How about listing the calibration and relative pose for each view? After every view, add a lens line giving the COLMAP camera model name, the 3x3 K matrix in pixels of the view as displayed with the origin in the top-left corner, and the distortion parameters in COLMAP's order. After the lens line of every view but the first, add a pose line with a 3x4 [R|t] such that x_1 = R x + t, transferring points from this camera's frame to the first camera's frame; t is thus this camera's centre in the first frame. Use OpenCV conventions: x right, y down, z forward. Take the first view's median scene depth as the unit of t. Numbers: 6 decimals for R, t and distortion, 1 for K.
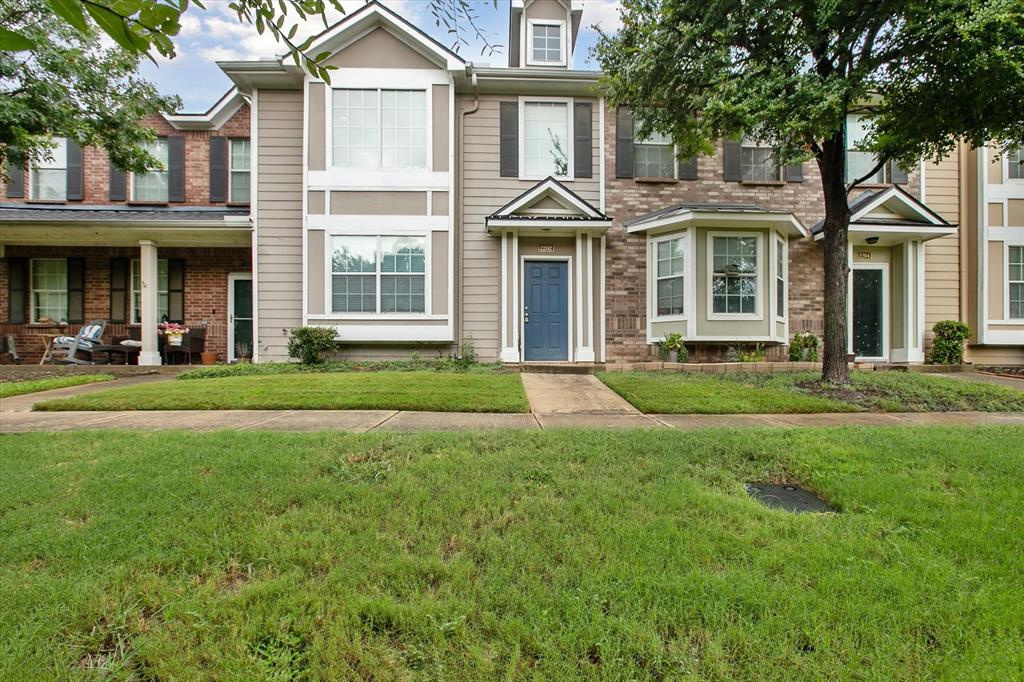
lens RADIAL K [[469.1, 0, 493.6], [0, 469.1, 326.5], [0, 0, 1]] dist [-0.001301, 0.000415]
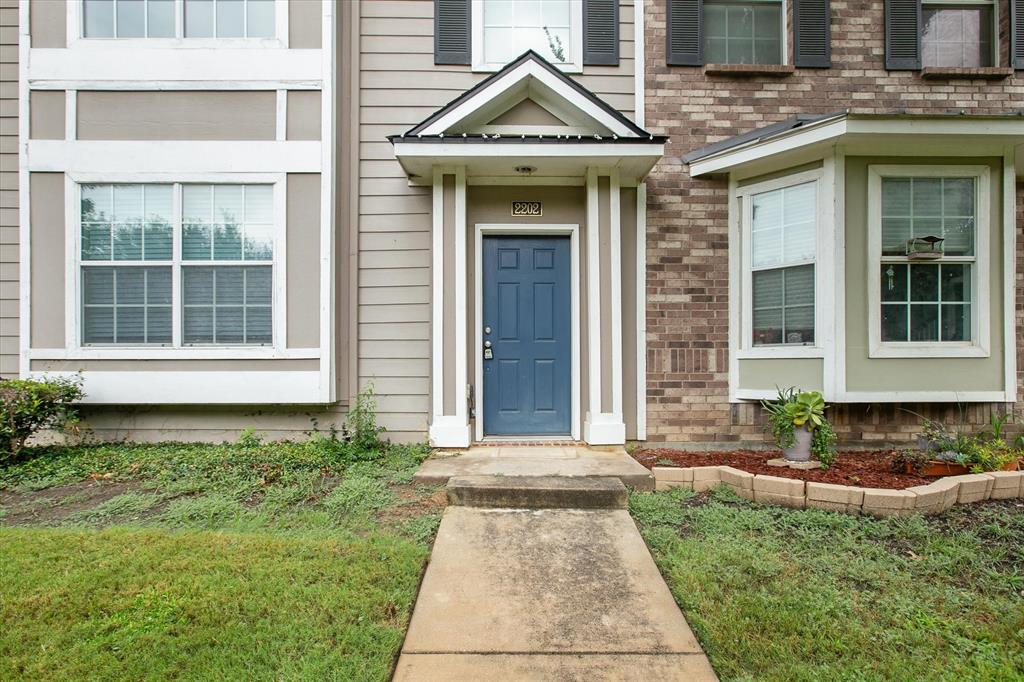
lens RADIAL K [[481.5, 0, 512.0], [0, 481.5, 341.0], [0, 0, 1]] dist [-0.000292, 0.000672]
pose [[0.999926, -0.008799, 0.008416, 0.091834], [0.008462, 0.999194, 0.039252, -0.048328], [-0.008754, -0.039177, 0.999194, 0.491728]]
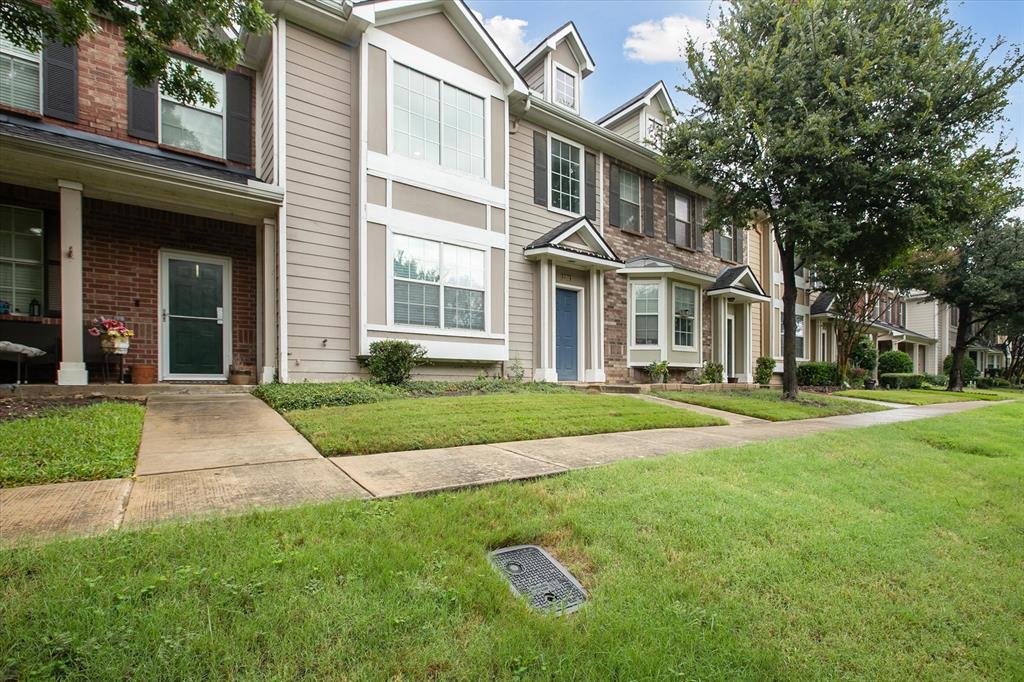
lens RADIAL K [[526.6, 0, 495.7], [0, 526.6, 328.1], [0, 0, 1]] dist [0.000723, 0.000374]
pose [[0.799919, 0.063237, 0.596767, -0.753305], [-0.057968, 0.997924, -0.028044, -0.005542], [-0.597302, -0.012160, 0.801924, 0.115418]]
